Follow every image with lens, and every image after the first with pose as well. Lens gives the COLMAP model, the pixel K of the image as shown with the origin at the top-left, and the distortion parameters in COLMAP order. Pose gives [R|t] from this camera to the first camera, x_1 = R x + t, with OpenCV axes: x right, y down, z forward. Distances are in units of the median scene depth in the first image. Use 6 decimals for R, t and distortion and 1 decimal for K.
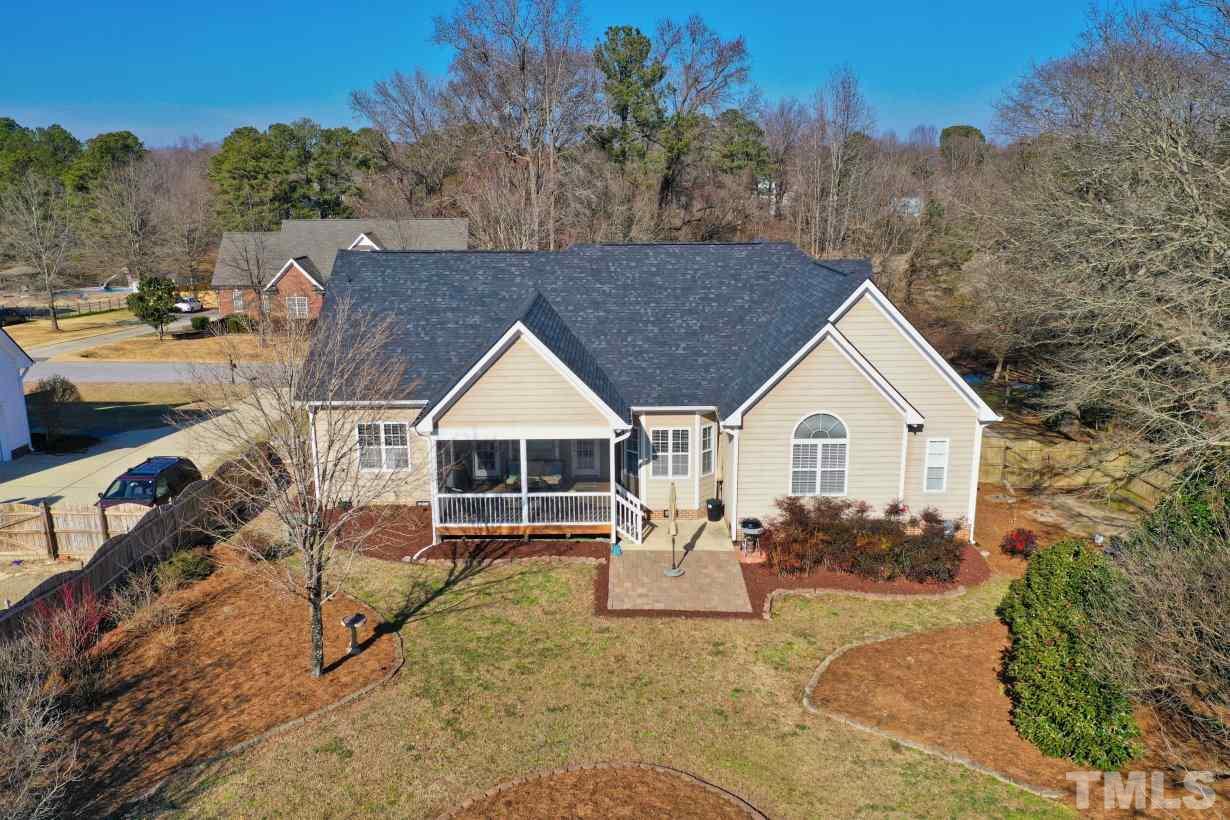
lens RADIAL K [[963.9, 0, 593.5], [0, 963.9, 394.3], [0, 0, 1]] dist [0.001330, -0.001197]
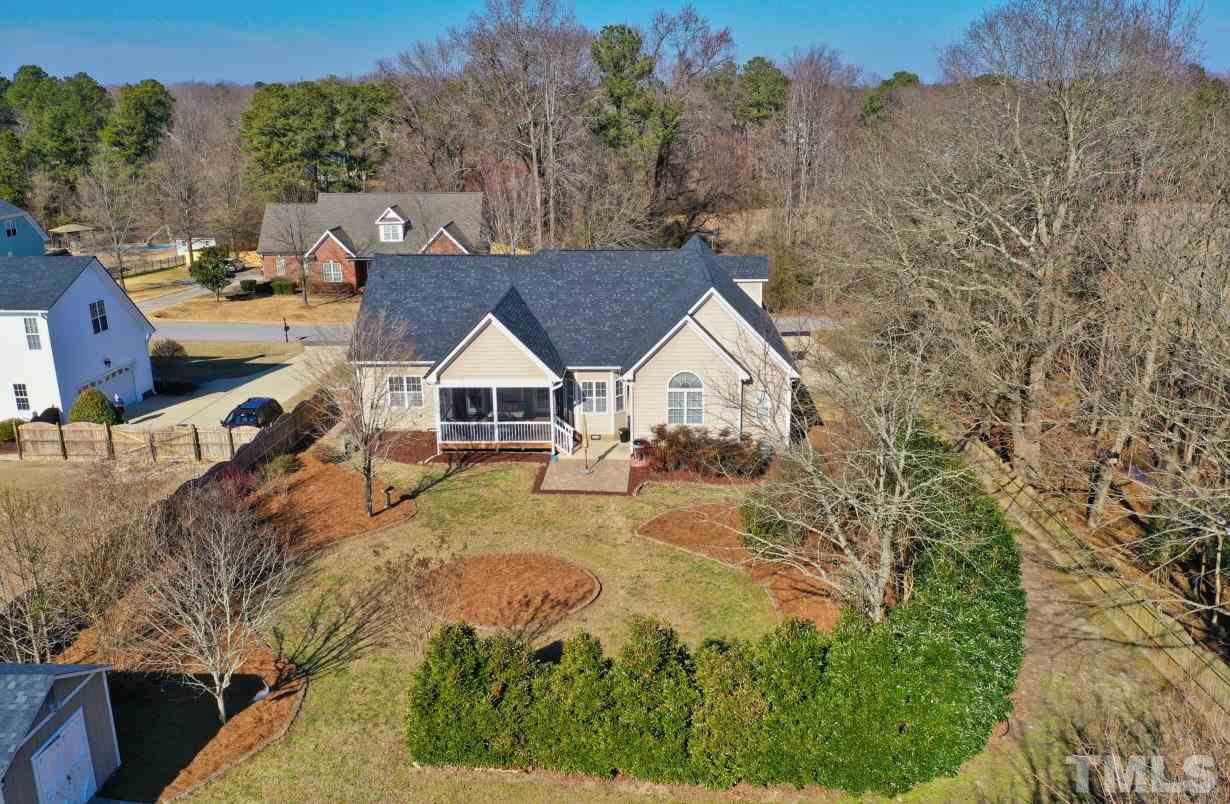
lens RADIAL K [[1015.2, 0, 615.0], [0, 1015.2, 402.0], [0, 0, 1]] dist [-0.003770, -0.000103]
pose [[0.999854, 0.006924, -0.015619, 0.145285], [-0.006001, 0.998276, 0.058382, -0.026414], [0.015997, -0.058279, 0.998172, -0.627490]]
